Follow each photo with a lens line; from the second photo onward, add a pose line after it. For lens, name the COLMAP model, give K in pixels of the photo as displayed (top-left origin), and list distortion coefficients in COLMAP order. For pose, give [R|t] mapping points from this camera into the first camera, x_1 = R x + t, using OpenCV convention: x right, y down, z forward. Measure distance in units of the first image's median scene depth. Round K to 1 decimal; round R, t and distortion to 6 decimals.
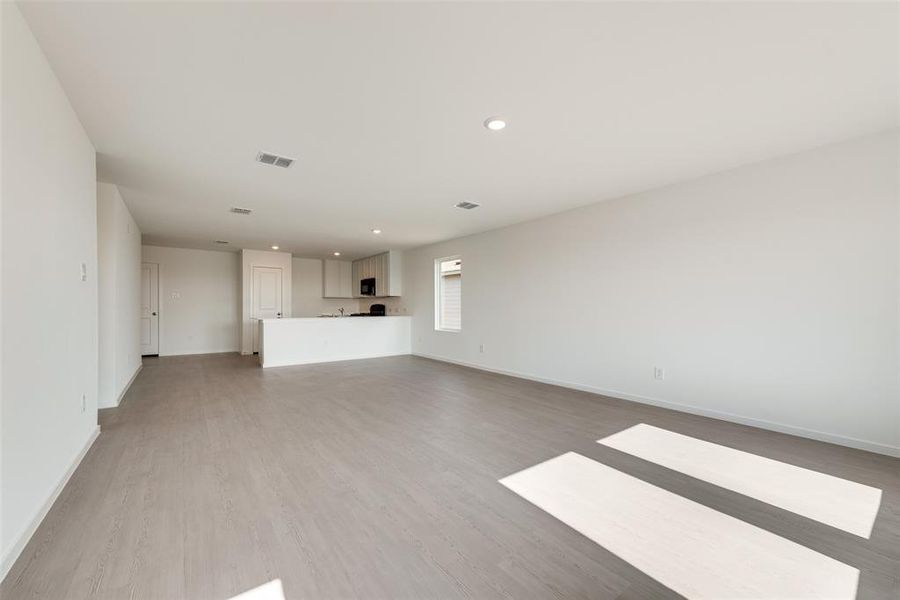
lens RADIAL K [[362.7, 0, 444.1], [0, 362.7, 315.3], [0, 0, 1]] dist [0.003523, -0.000422]
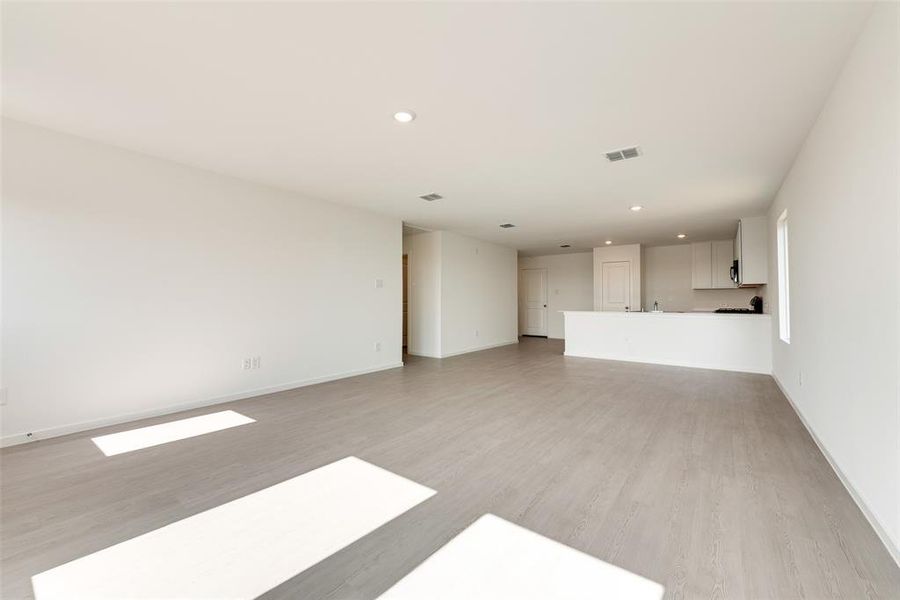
lens RADIAL K [[362.7, 0, 448.1], [0, 362.7, 297.8], [0, 0, 1]] dist [0.003523, -0.000422]
pose [[0.267115, -0.010335, -0.963609, 0.424086], [-0.021471, 0.999630, -0.016673, -0.004677], [0.963425, 0.025143, 0.266794, 0.319704]]
